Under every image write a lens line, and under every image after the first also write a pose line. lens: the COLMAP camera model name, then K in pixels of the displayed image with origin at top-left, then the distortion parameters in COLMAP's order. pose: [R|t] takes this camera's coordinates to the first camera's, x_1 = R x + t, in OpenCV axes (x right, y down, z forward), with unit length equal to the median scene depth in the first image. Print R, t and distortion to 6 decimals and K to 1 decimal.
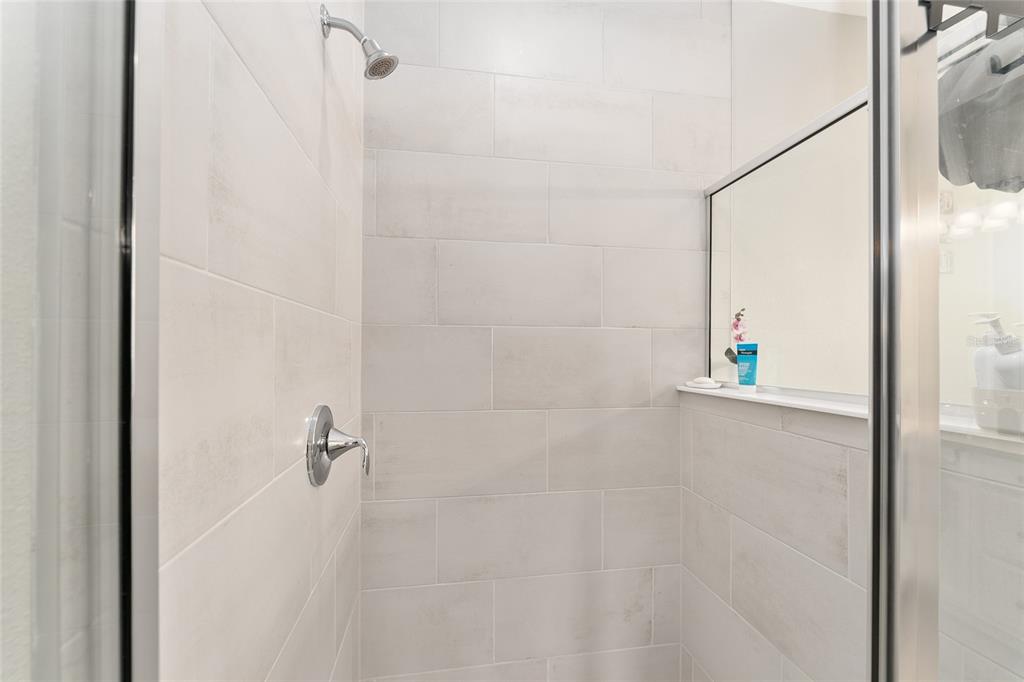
lens RADIAL K [[420.2, 0, 513.3], [0, 420.2, 344.1], [0, 0, 1]] dist [-0.003013, -0.000439]
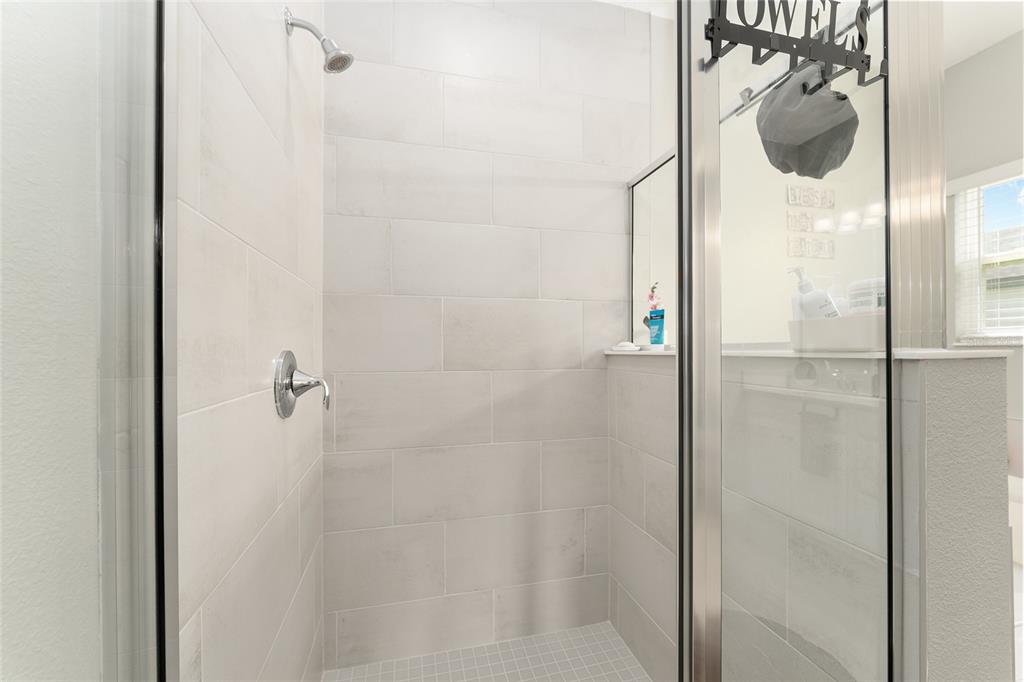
lens RADIAL K [[411.6, 0, 512.0], [0, 411.6, 341.0], [0, 0, 1]] dist [-0.003611, -0.000483]
pose [[0.996724, -0.004602, 0.080745, 0.048797], [0.004547, 0.999989, 0.000868, 0.079754], [-0.080748, -0.000498, 0.996734, -0.123971]]
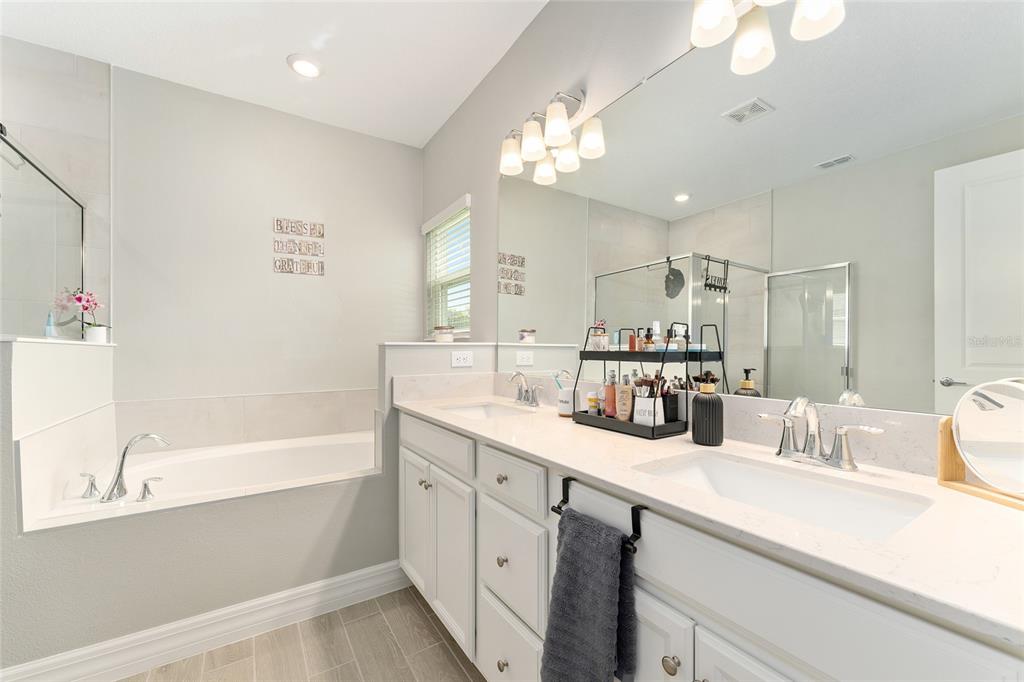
lens RADIAL K [[409.9, 0, 512.4], [0, 409.9, 348.0], [0, 0, 1]] dist [0.000397, -0.000063]
pose [[0.923725, -0.007745, 0.382979, 1.414933], [0.001709, 0.999869, 0.016097, 0.107192], [-0.383054, -0.014215, 0.923617, -0.918781]]
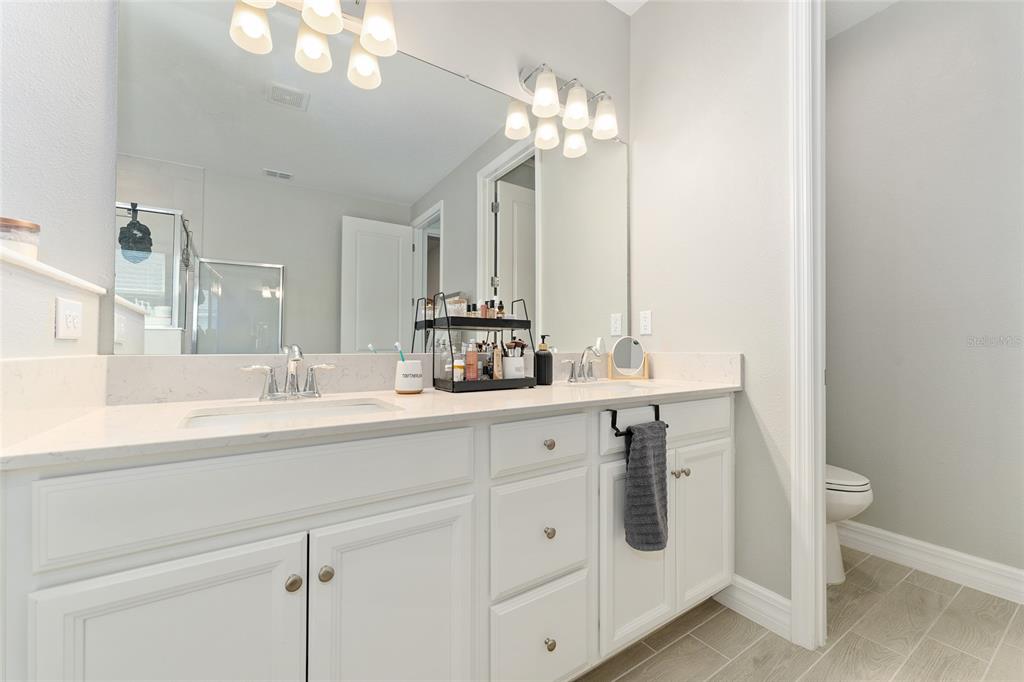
lens RADIAL K [[409.0, 0, 511.8], [0, 409.0, 344.6], [0, 0, 1]] dist [0.000174, -0.000031]
pose [[-0.385699, 0.003348, 0.922618, 1.044598], [-0.014629, 0.999846, -0.009744, 0.203470], [-0.922509, -0.017255, -0.385591, 0.177871]]
